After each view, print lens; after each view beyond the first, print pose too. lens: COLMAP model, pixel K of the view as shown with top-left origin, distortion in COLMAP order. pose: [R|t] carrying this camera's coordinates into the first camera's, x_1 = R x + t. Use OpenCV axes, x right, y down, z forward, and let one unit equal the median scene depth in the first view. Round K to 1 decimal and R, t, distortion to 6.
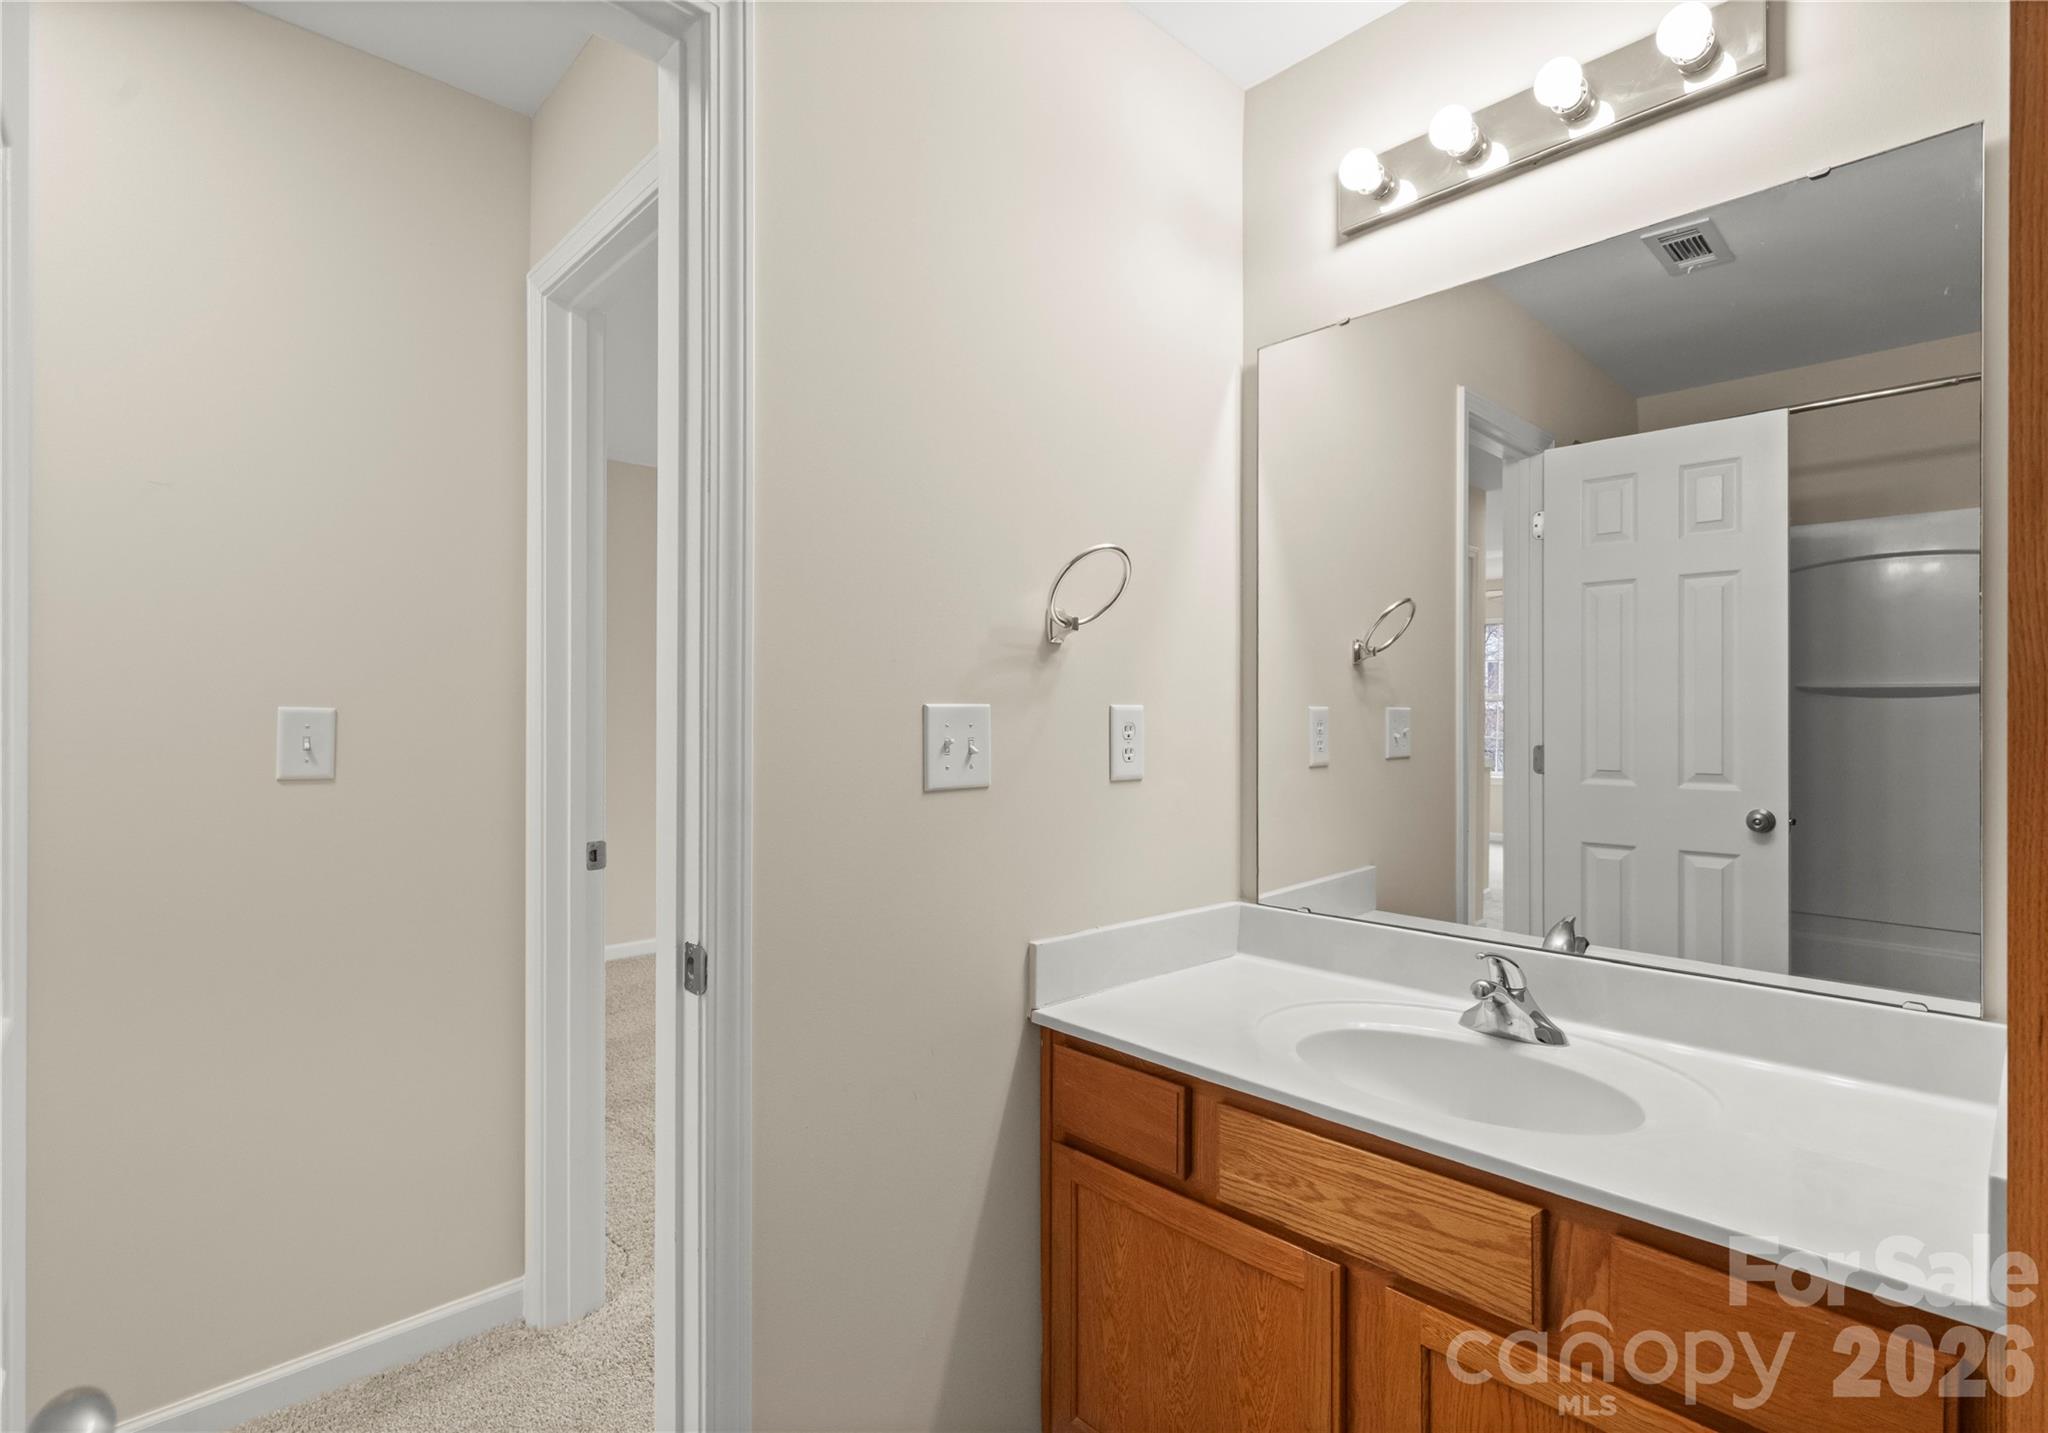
lens RADIAL K [[948.1, 0, 970.9], [0, 948.1, 707.4], [0, 0, 1]] dist [0.003375, 0.000240]
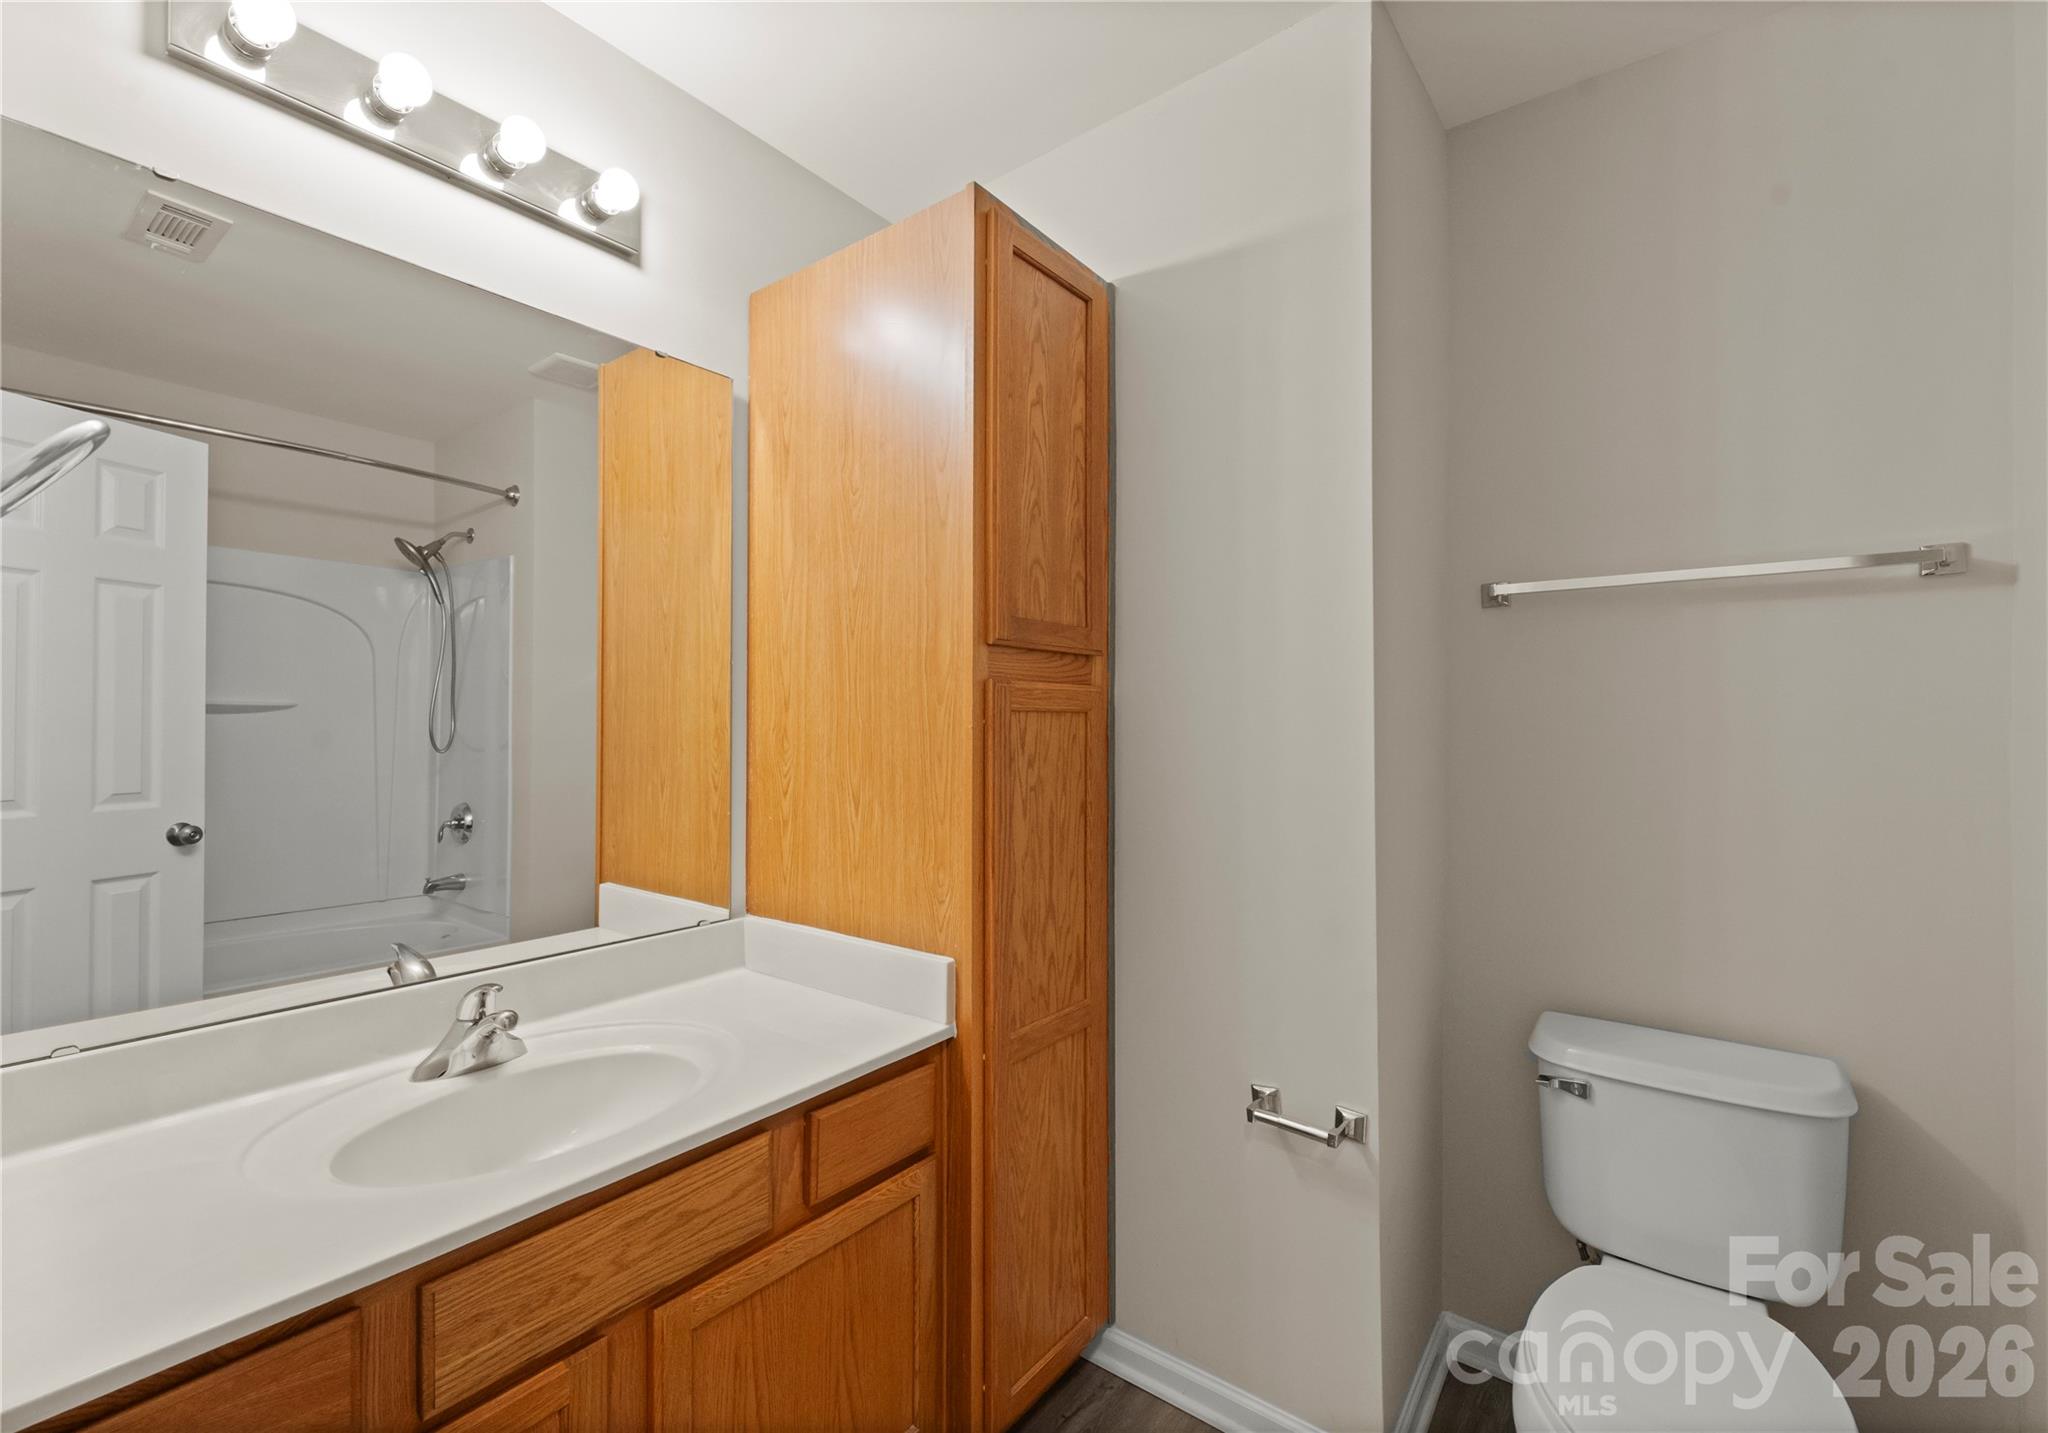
lens RADIAL K [[901.5, 0, 1011.2], [0, 901.5, 698.7], [0, 0, 1]] dist [-0.000325, 0.000266]
pose [[-0.176060, 0.026929, 0.984011, -0.521851], [-0.012059, 0.999492, -0.029510, -0.011795], [-0.984306, -0.017062, -0.175646, 0.721670]]
